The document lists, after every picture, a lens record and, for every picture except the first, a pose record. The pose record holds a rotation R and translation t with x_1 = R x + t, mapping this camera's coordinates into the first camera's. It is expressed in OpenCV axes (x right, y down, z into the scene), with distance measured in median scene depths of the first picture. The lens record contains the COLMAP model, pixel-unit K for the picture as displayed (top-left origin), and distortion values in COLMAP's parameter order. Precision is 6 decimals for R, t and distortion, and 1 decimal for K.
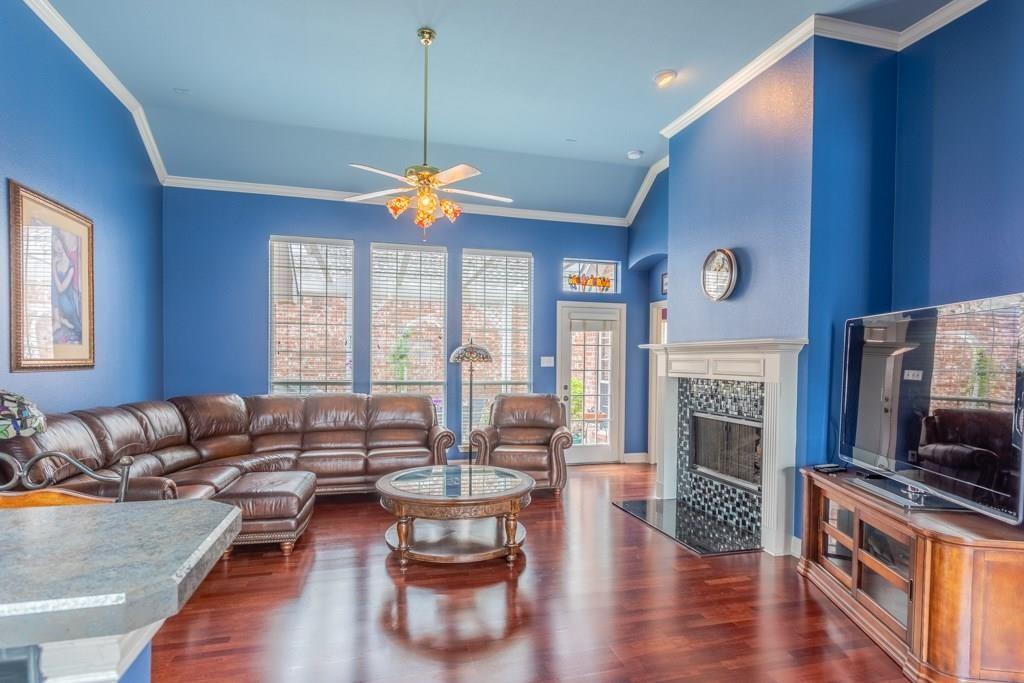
lens RADIAL K [[533.6, 0, 511.2], [0, 533.6, 373.0], [0, 0, 1]] dist [-0.002465, -0.000315]
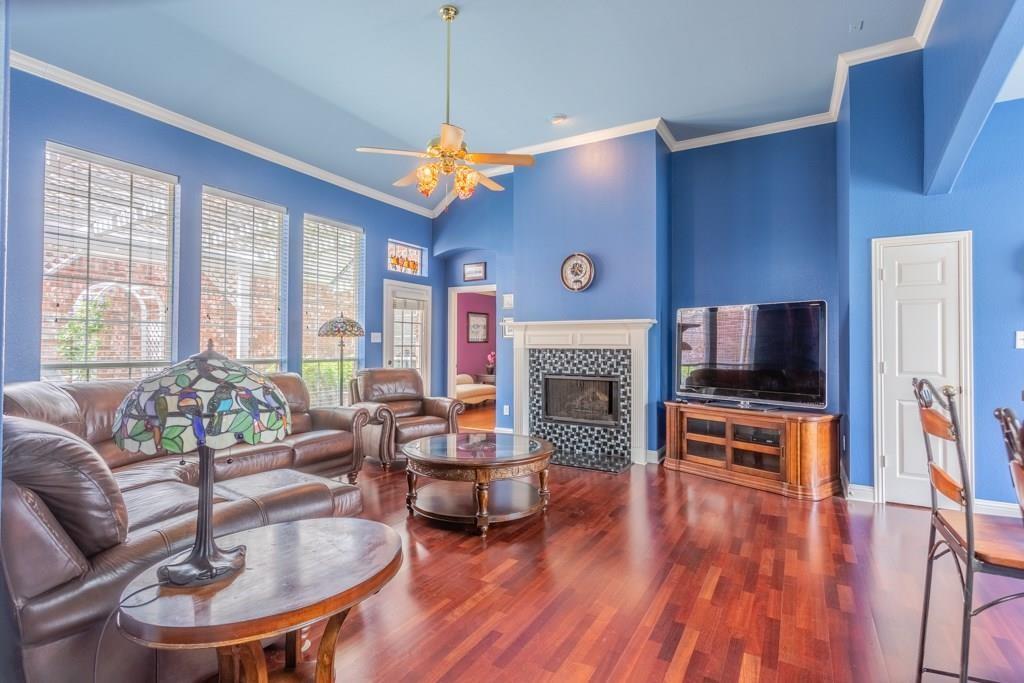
lens RADIAL K [[499.7, 0, 511.2], [0, 499.7, 335.1], [0, 0, 1]] dist [0.001491, 0.000319]
pose [[0.706731, 0.007297, 0.707445, -0.568924], [0.020811, 0.999300, -0.031097, 0.011949], [-0.707176, 0.036700, 0.706084, 0.198563]]
